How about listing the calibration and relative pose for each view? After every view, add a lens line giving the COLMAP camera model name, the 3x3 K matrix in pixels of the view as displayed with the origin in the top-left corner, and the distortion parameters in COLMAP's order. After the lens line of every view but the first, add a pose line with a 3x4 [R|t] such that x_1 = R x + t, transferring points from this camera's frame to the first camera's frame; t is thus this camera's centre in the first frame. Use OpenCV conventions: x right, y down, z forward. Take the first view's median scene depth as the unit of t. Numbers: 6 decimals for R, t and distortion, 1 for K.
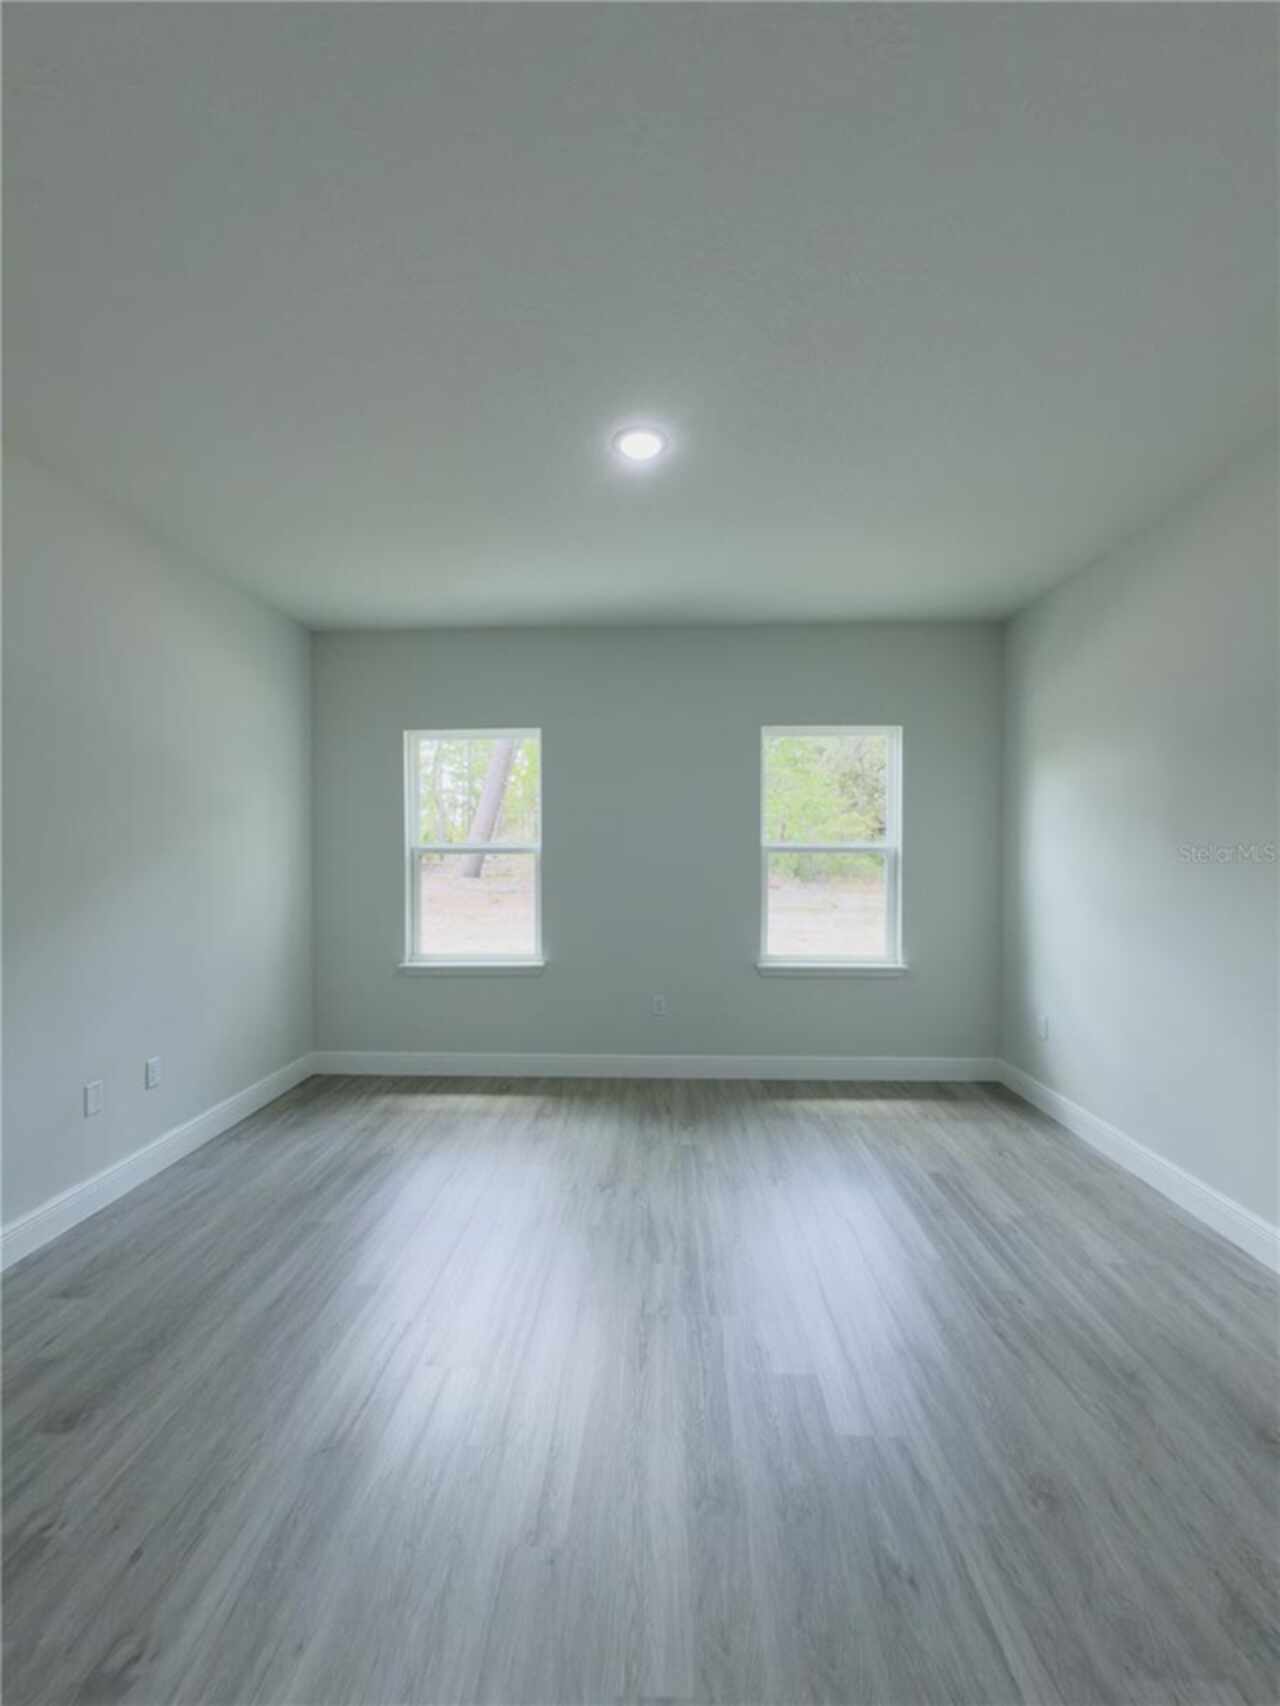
lens RADIAL K [[719.0, 0, 640.0], [0, 719.0, 853.0], [0, 0, 1]] dist [0.000037, -0.000034]
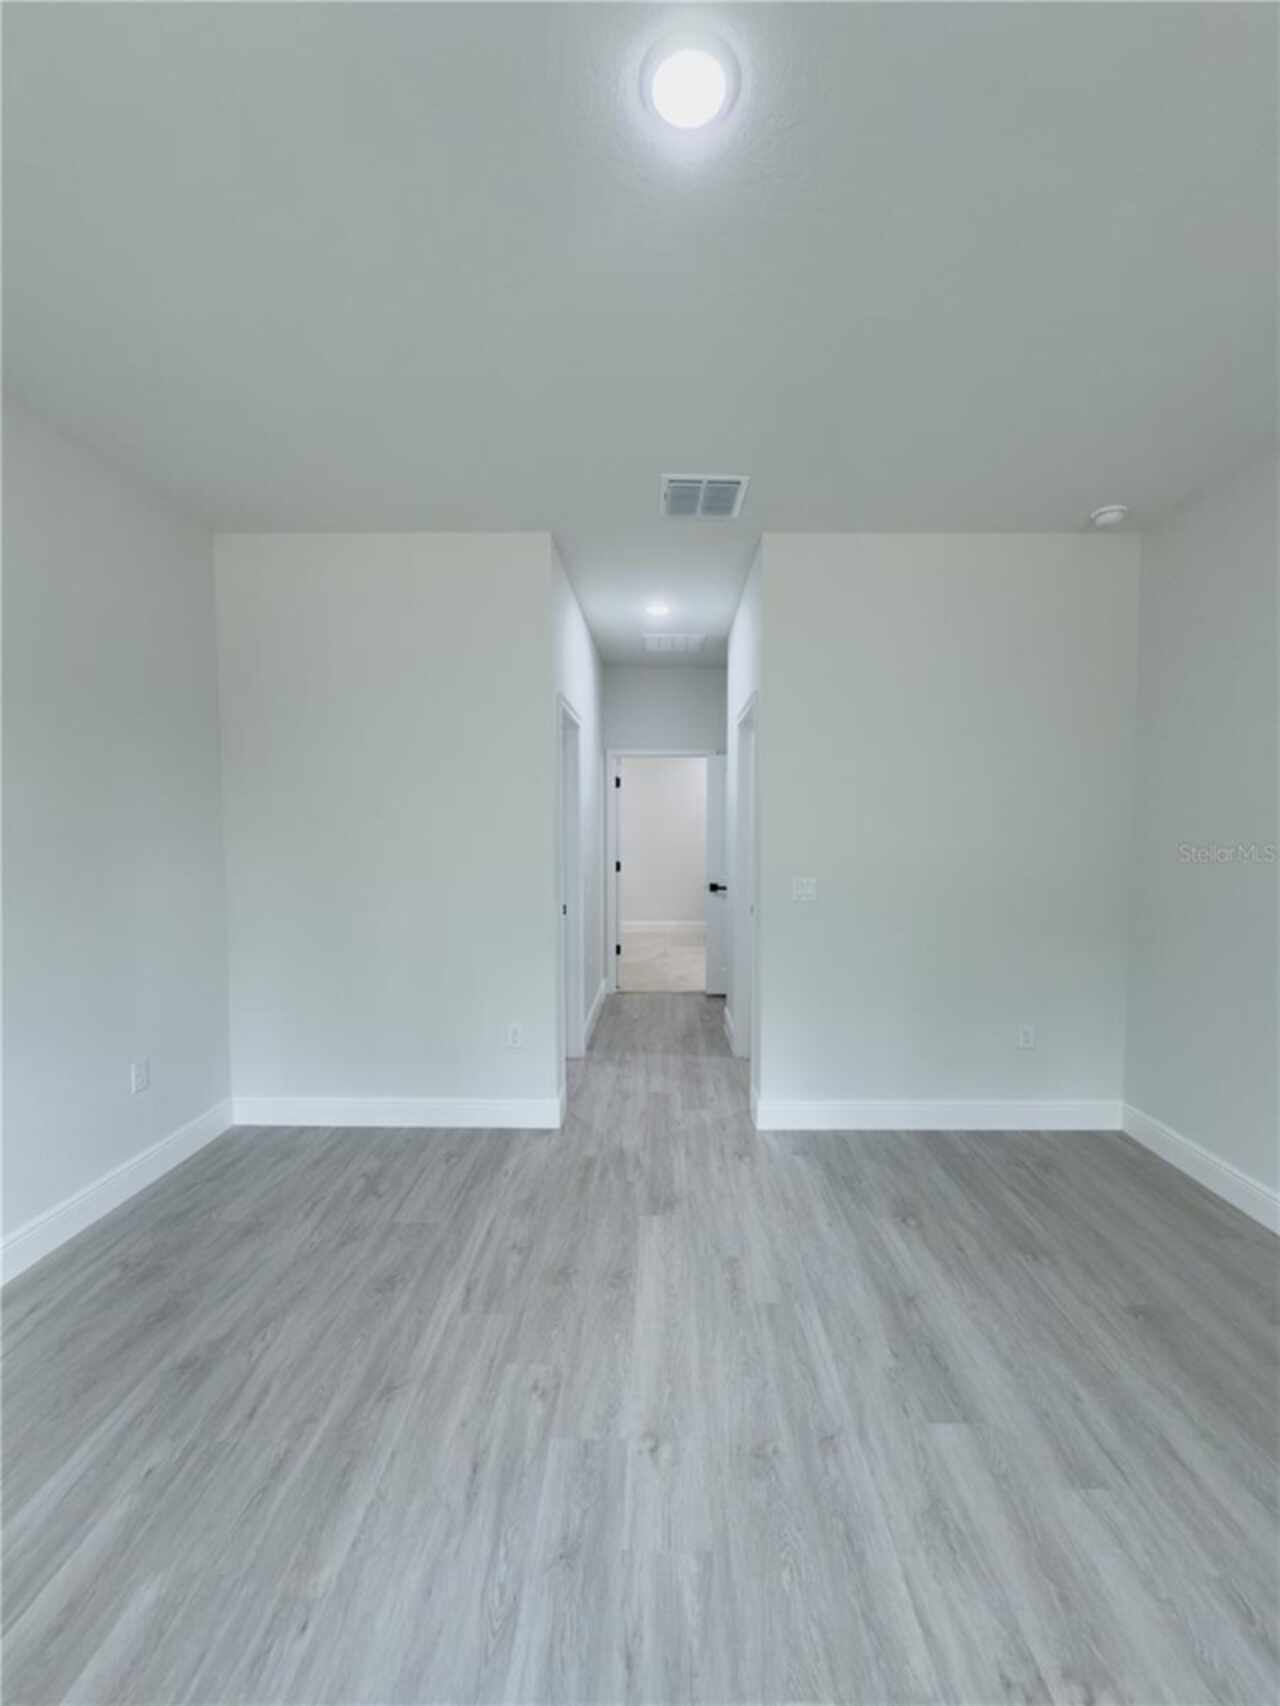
lens RADIAL K [[719.0, 0, 640.0], [0, 719.0, 853.0], [0, 0, 1]] dist [0.000037, -0.000034]
pose [[-0.999990, -0.003124, -0.003169, 0.056251], [-0.003229, 0.999435, 0.033456, -0.019099], [0.003063, 0.033466, -0.999435, 2.029327]]
